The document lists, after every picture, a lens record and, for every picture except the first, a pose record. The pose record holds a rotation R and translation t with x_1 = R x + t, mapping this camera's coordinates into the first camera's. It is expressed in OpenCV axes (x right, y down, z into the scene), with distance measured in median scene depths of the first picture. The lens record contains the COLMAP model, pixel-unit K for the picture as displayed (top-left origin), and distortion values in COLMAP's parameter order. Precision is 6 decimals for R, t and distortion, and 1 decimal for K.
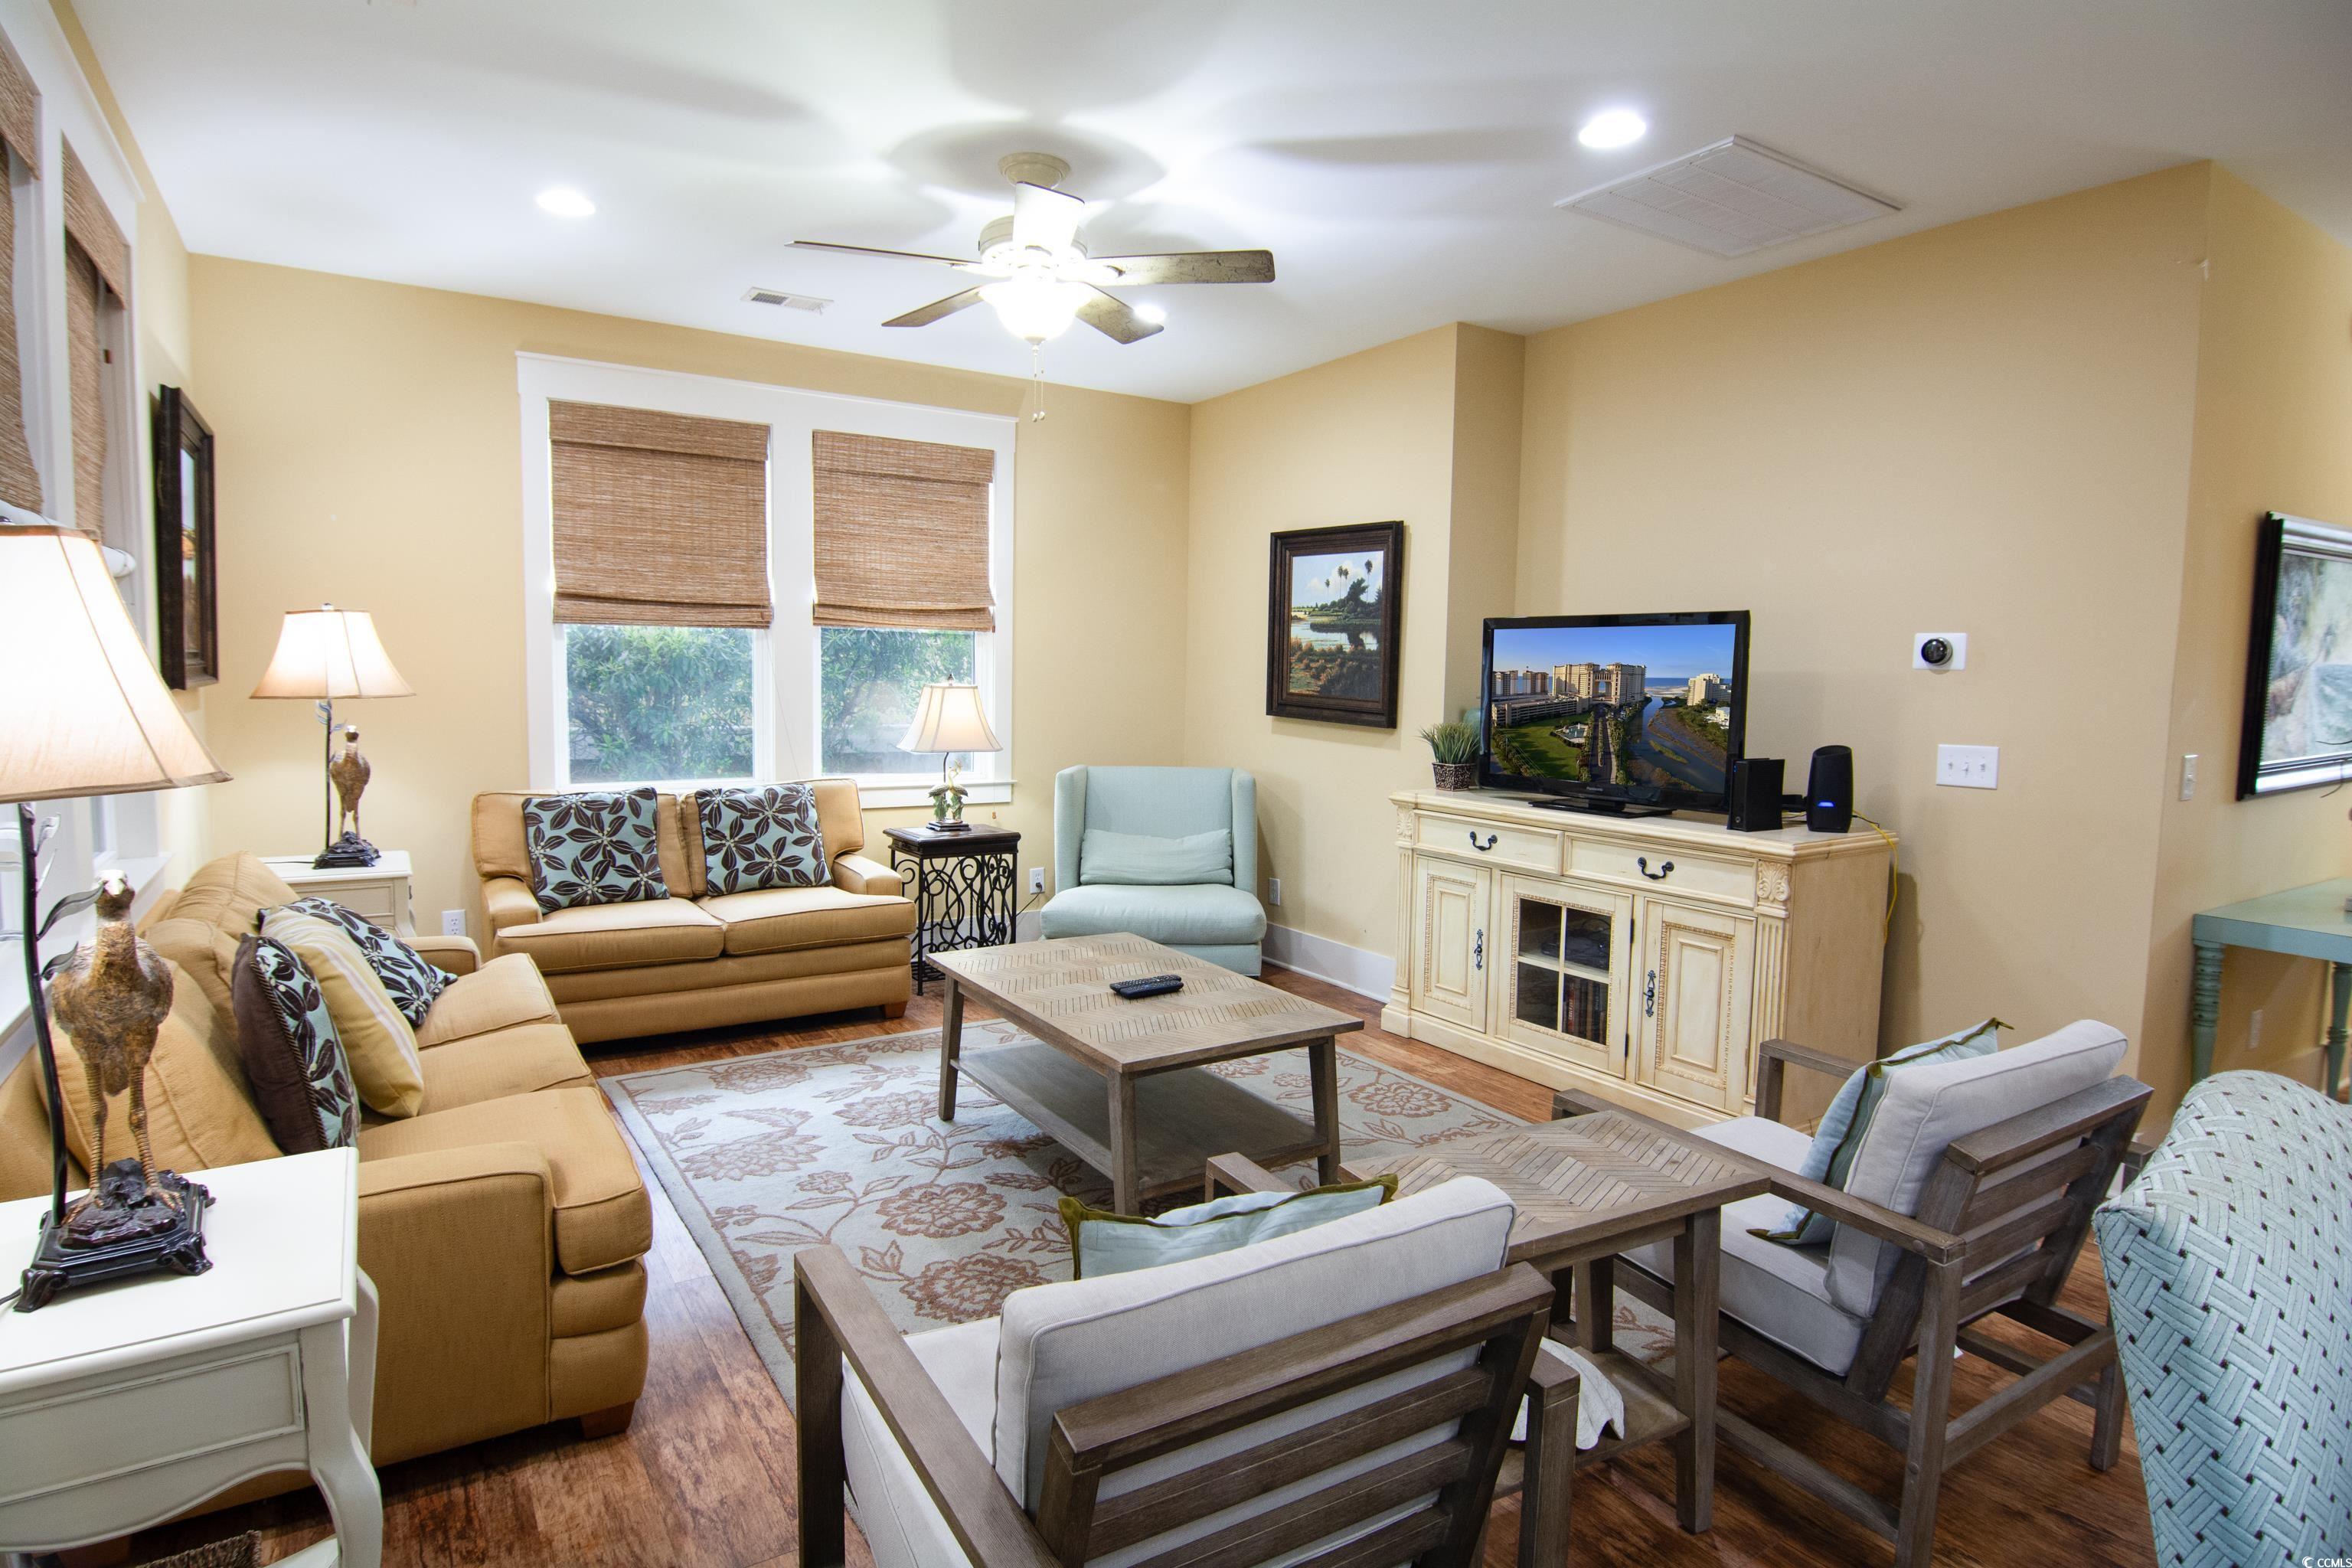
lens RADIAL K [[1249.4, 0, 1166.7], [0, 1249.4, 774.1], [0, 0, 1]] dist [-0.011857, -0.006689]
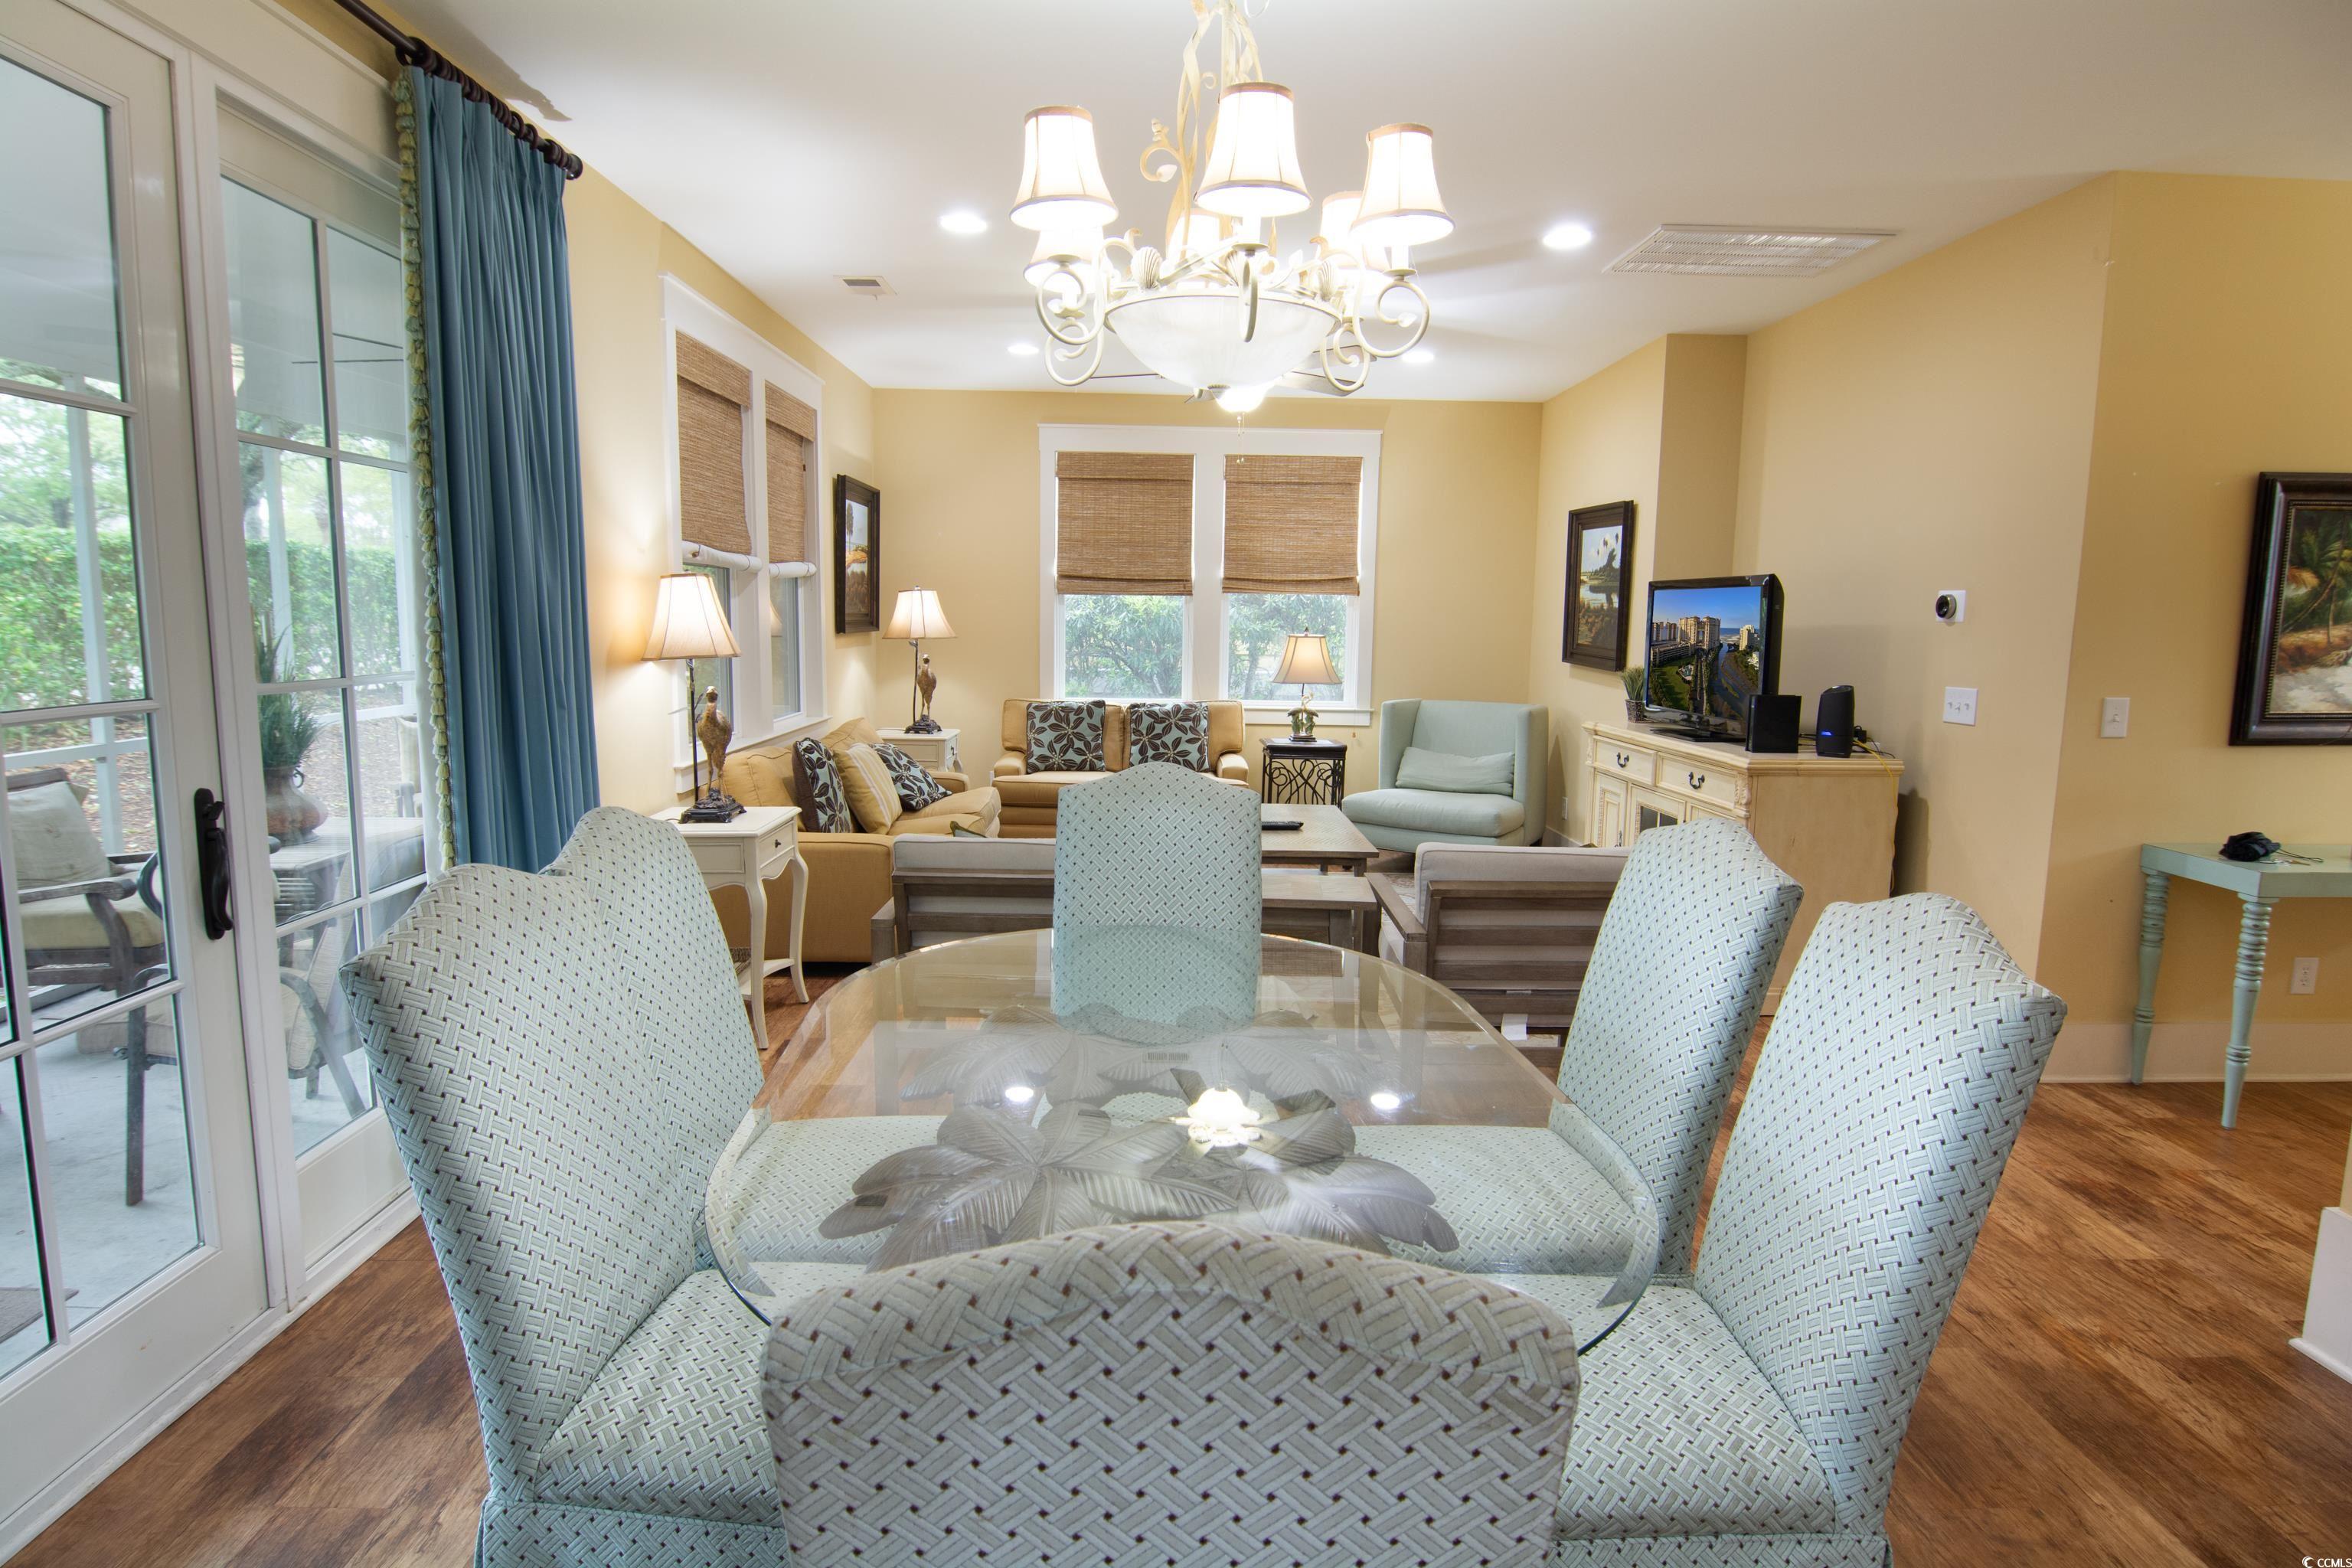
lens RADIAL K [[1249.4, 0, 1166.7], [0, 1249.4, 774.1], [0, 0, 1]] dist [-0.011857, -0.006689]
pose [[0.851823, 0.062043, -0.520142, 0.457114], [-0.045045, 0.997959, 0.045268, 0.027996], [0.521889, -0.015130, 0.852879, -0.276084]]
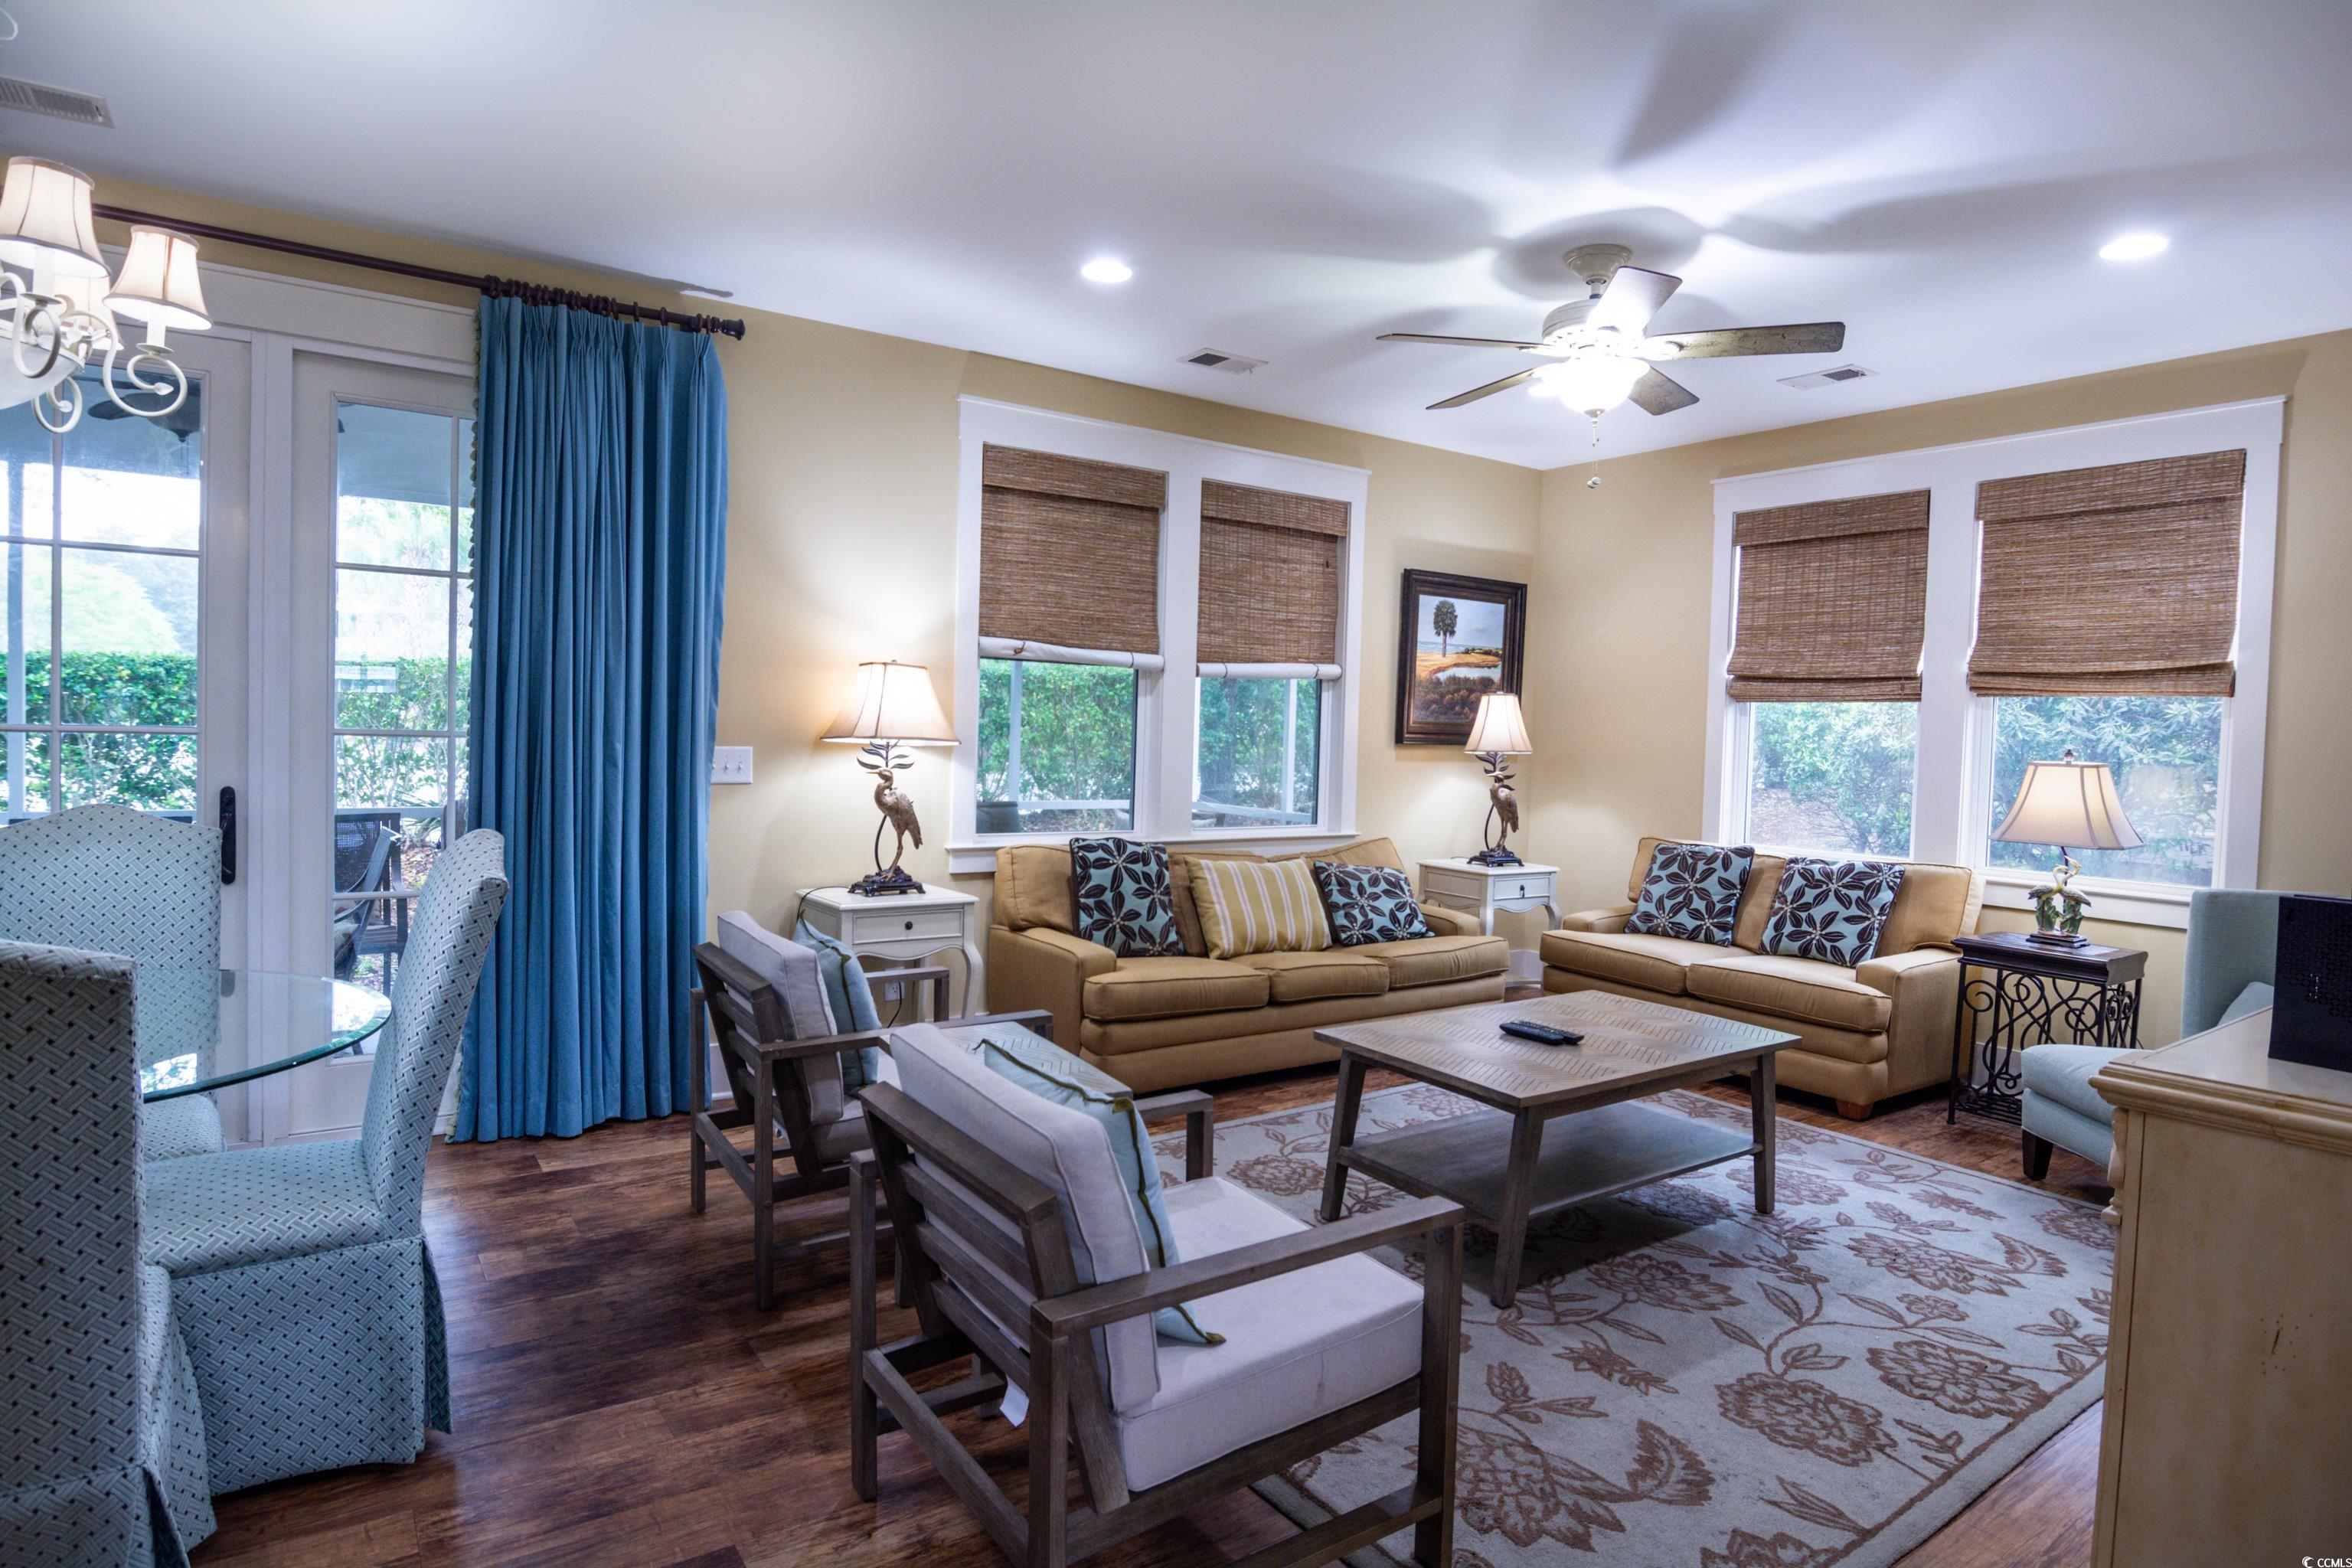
lens RADIAL K [[1262.0, 0, 1166.8], [0, 1262.0, 771.2], [0, 0, 1]] dist [-0.024186, -0.003404]
pose [[0.033120, 0.017875, -0.999292, 0.657798], [-0.115837, 0.993171, 0.013926, -0.011648], [0.992716, 0.115293, 0.034964, 0.435822]]
